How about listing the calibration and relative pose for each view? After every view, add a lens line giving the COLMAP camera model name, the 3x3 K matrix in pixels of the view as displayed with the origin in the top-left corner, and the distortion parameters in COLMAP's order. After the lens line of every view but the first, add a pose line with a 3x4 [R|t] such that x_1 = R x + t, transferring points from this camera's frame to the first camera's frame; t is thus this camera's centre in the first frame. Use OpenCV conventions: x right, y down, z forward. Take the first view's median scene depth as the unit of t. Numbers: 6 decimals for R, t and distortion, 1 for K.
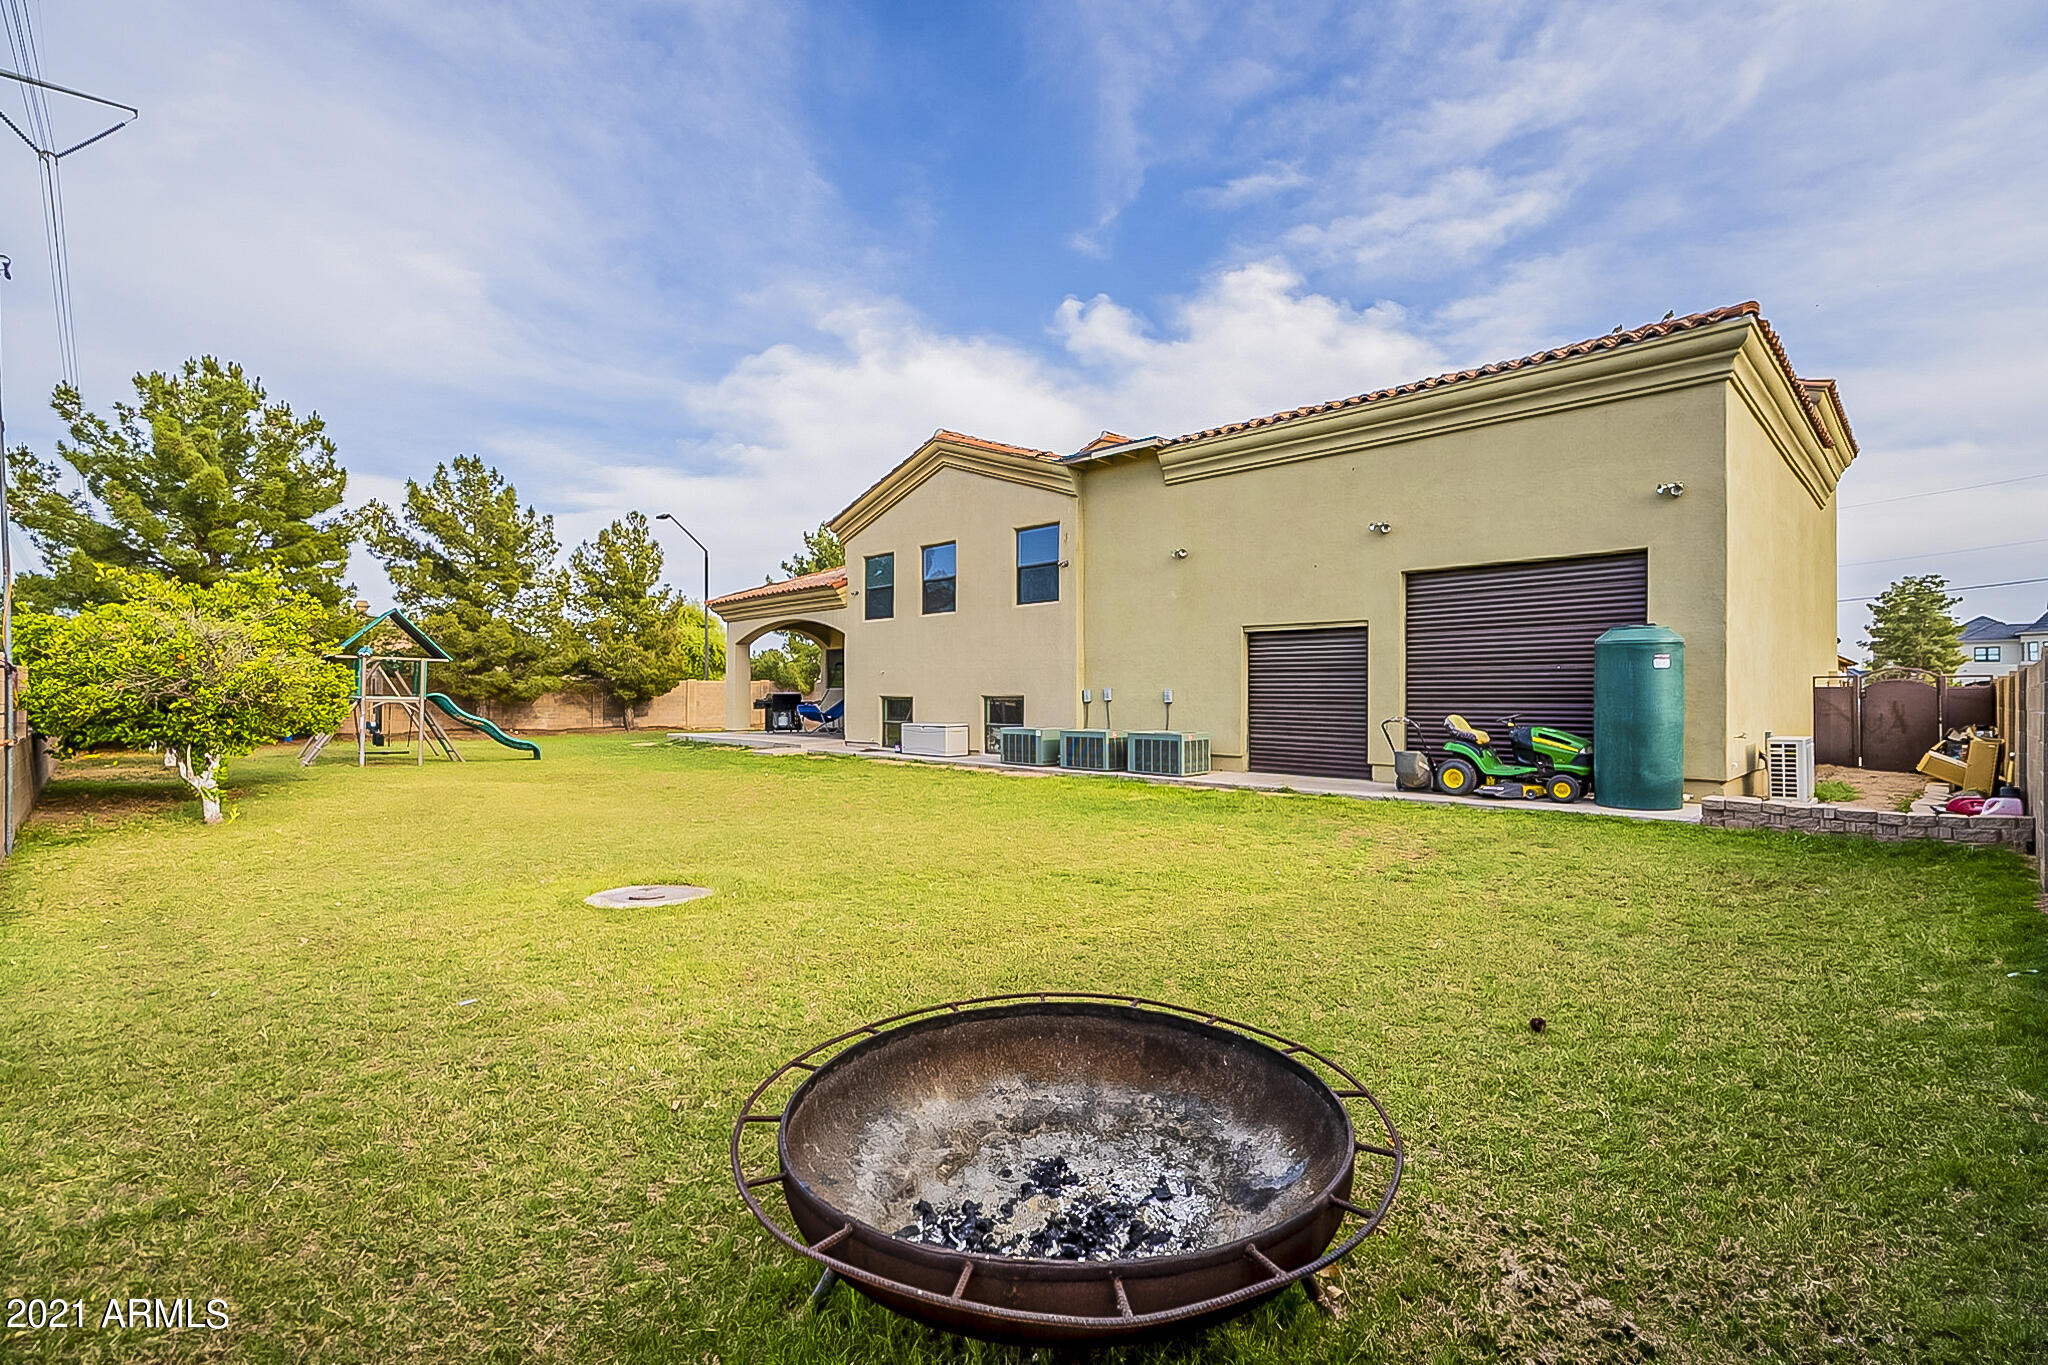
lens RADIAL K [[931.2, 0, 1028.4], [0, 931.2, 695.8], [0, 0, 1]] dist [-0.004572, 0.002378]
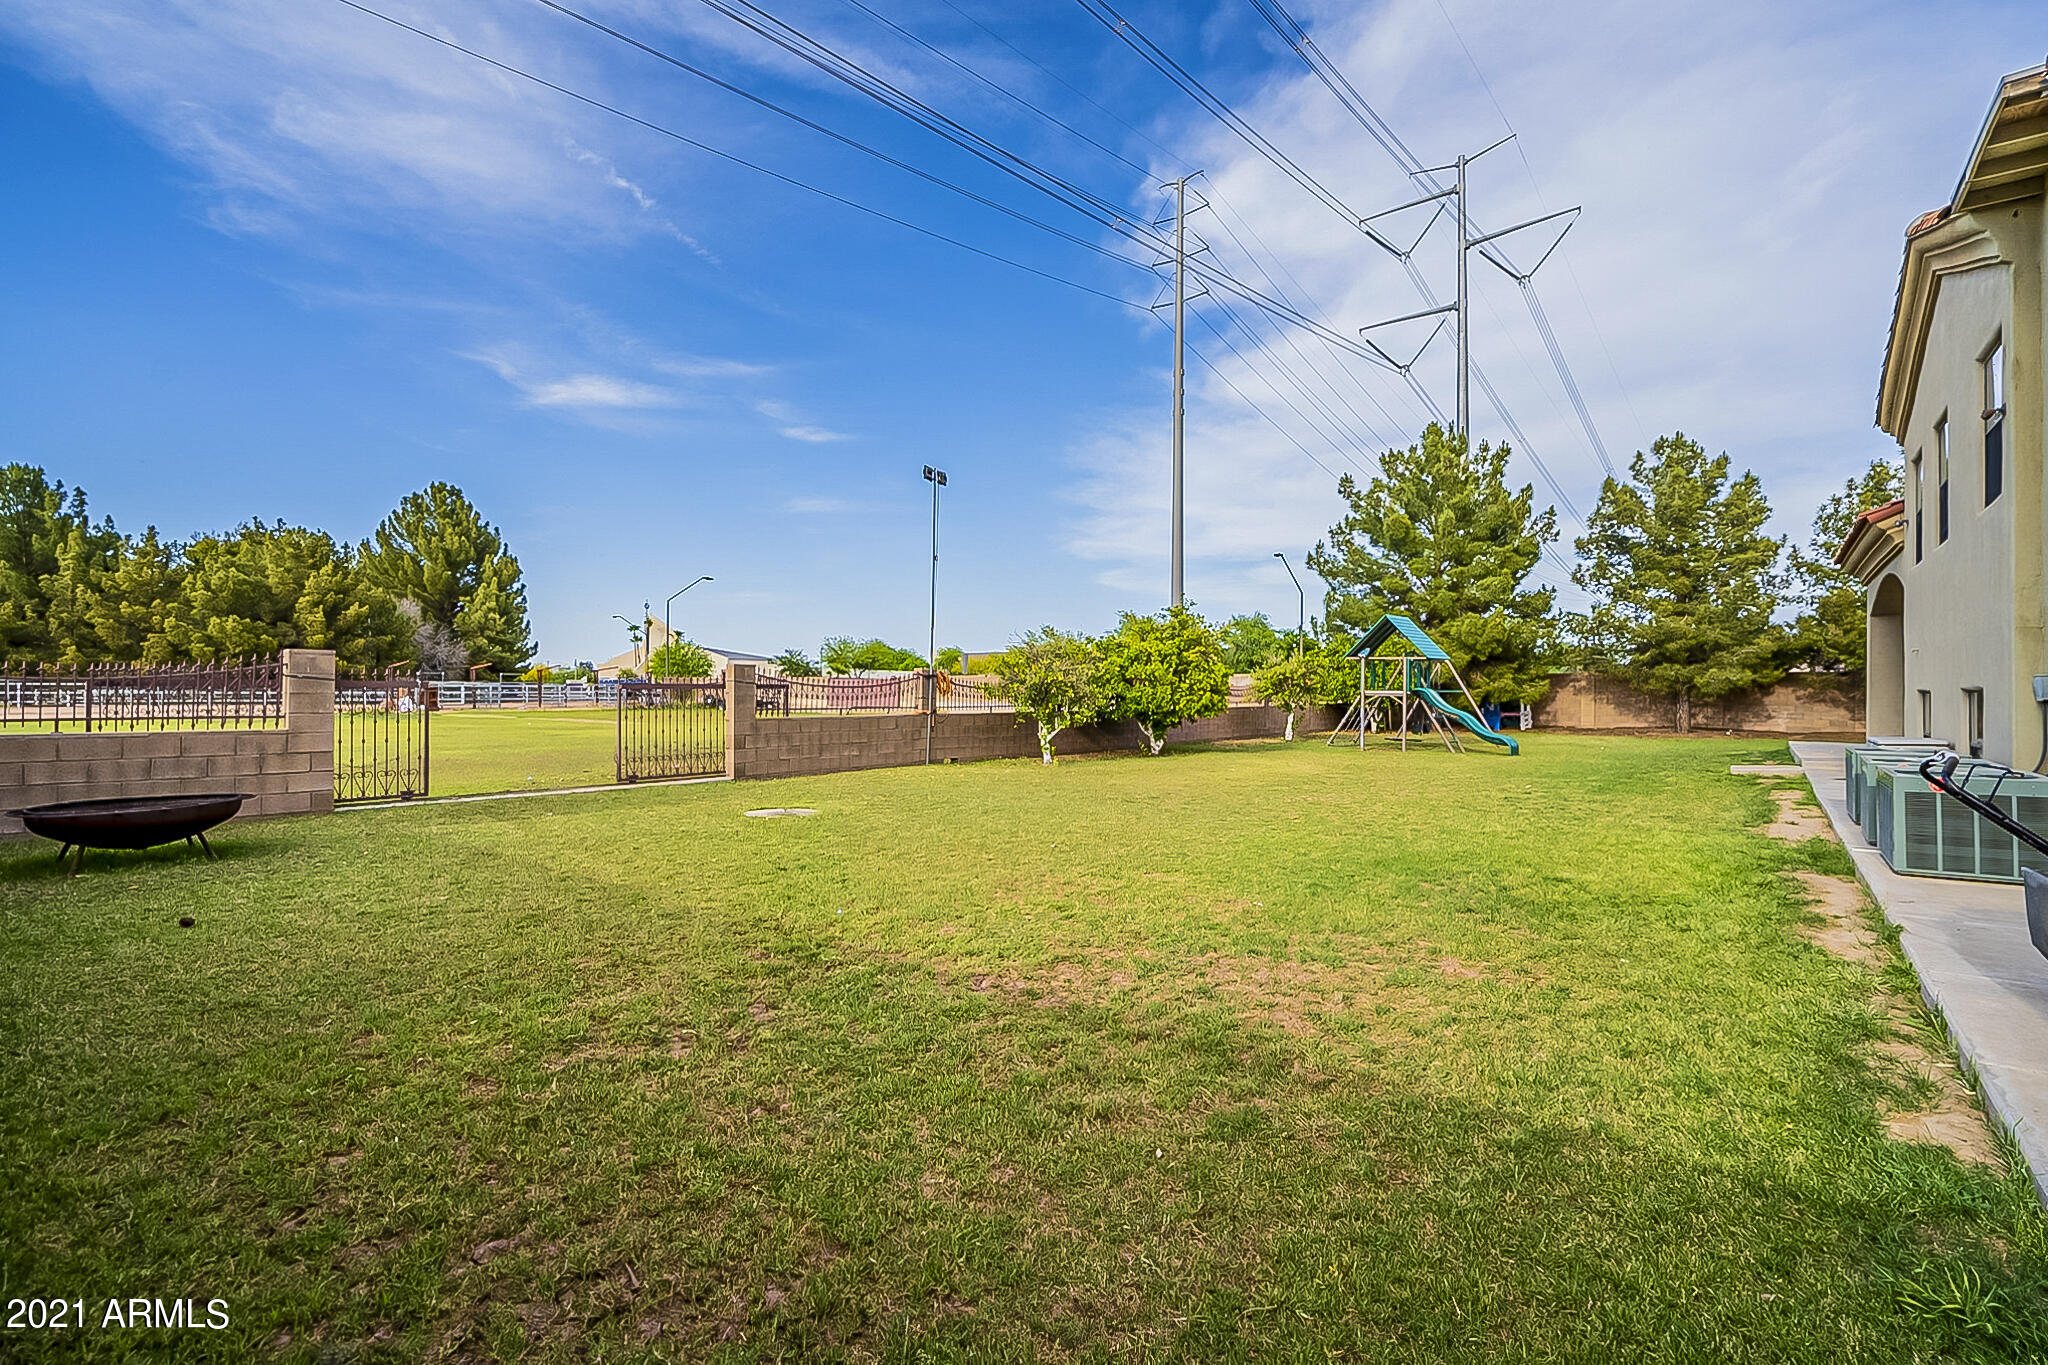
lens RADIAL K [[931.2, 0, 1031.4], [0, 931.2, 683.0], [0, 0, 1]] dist [-0.004572, 0.002378]
pose [[0.120710, -0.008067, -0.992655, 0.363635], [-0.003062, 0.999959, -0.008499, 0.002242], [0.992683, 0.004066, 0.120680, 0.365096]]
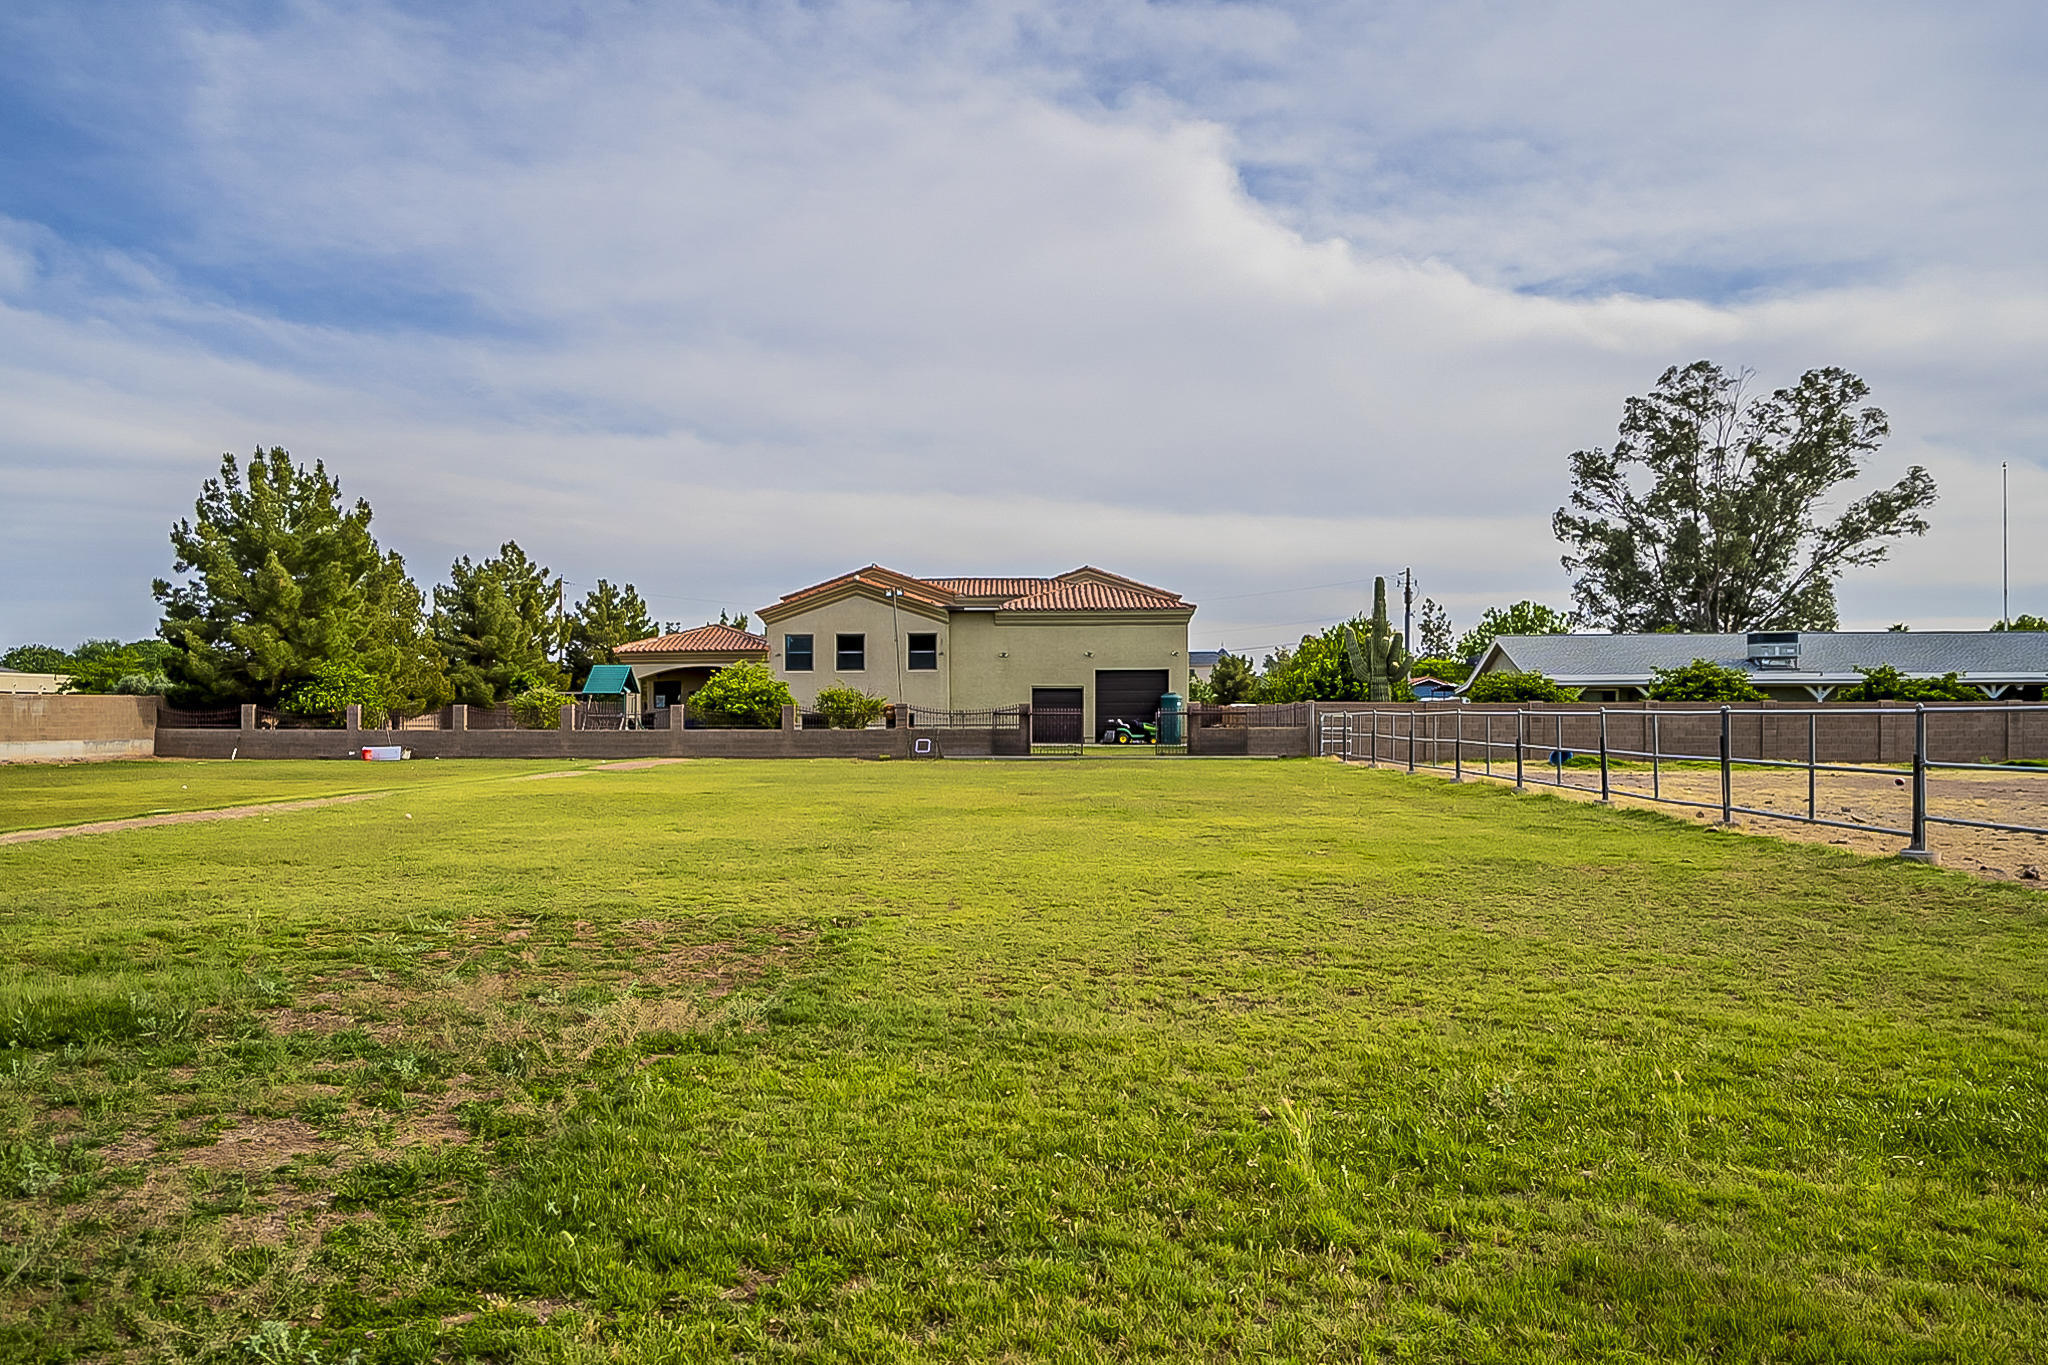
lens RADIAL K [[931.2, 0, 1021.1], [0, 931.2, 691.7], [0, 0, 1]] dist [-0.004572, 0.002378]
pose [[0.736807, 0.013825, 0.675962, -1.047689], [0.002511, 0.999728, -0.023185, -0.000235], [-0.676098, 0.018780, 0.736572, -0.592806]]
